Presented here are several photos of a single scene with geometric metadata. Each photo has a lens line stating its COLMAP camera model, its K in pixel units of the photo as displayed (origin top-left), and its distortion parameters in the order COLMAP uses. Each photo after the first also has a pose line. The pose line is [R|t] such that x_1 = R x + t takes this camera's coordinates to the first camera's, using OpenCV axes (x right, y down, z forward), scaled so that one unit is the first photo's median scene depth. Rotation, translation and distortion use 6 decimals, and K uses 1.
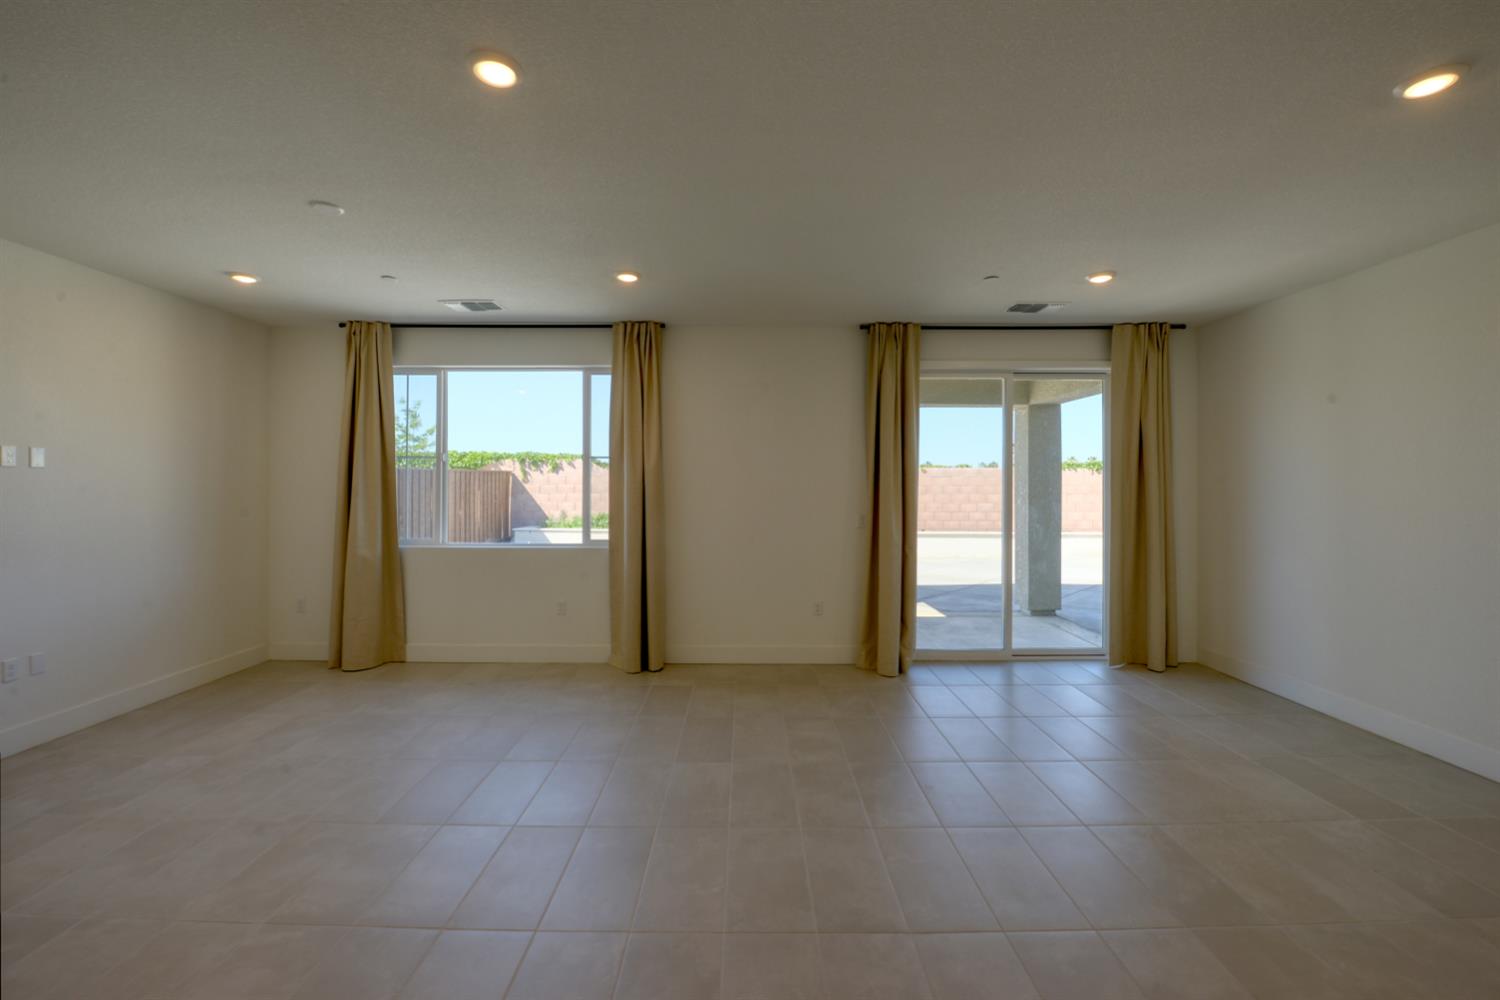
lens RADIAL K [[587.3, 0, 731.8], [0, 587.3, 469.4], [0, 0, 1]] dist [-0.017002, 0.000096]
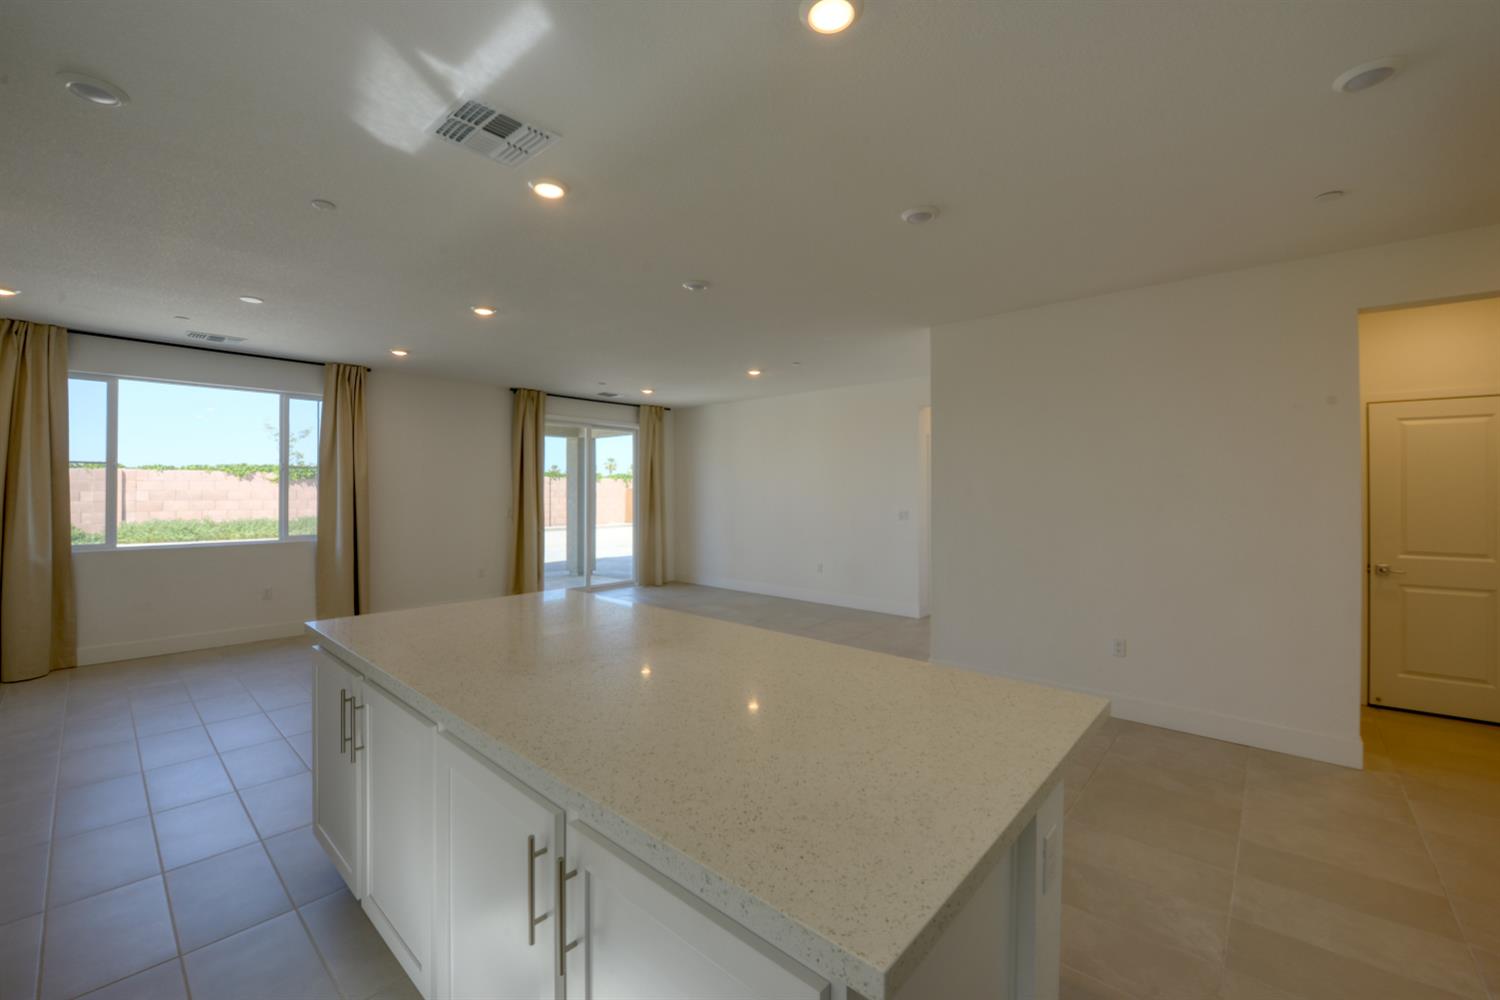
lens RADIAL K [[602.1, 0, 749.9], [0, 602.1, 492.0], [0, 0, 1]] dist [-0.020045, -0.001502]
pose [[0.662187, -0.002367, 0.749335, -0.561788], [0.005704, 0.999982, -0.001881, 0.039934], [-0.749317, 0.005520, 0.662188, -0.546615]]
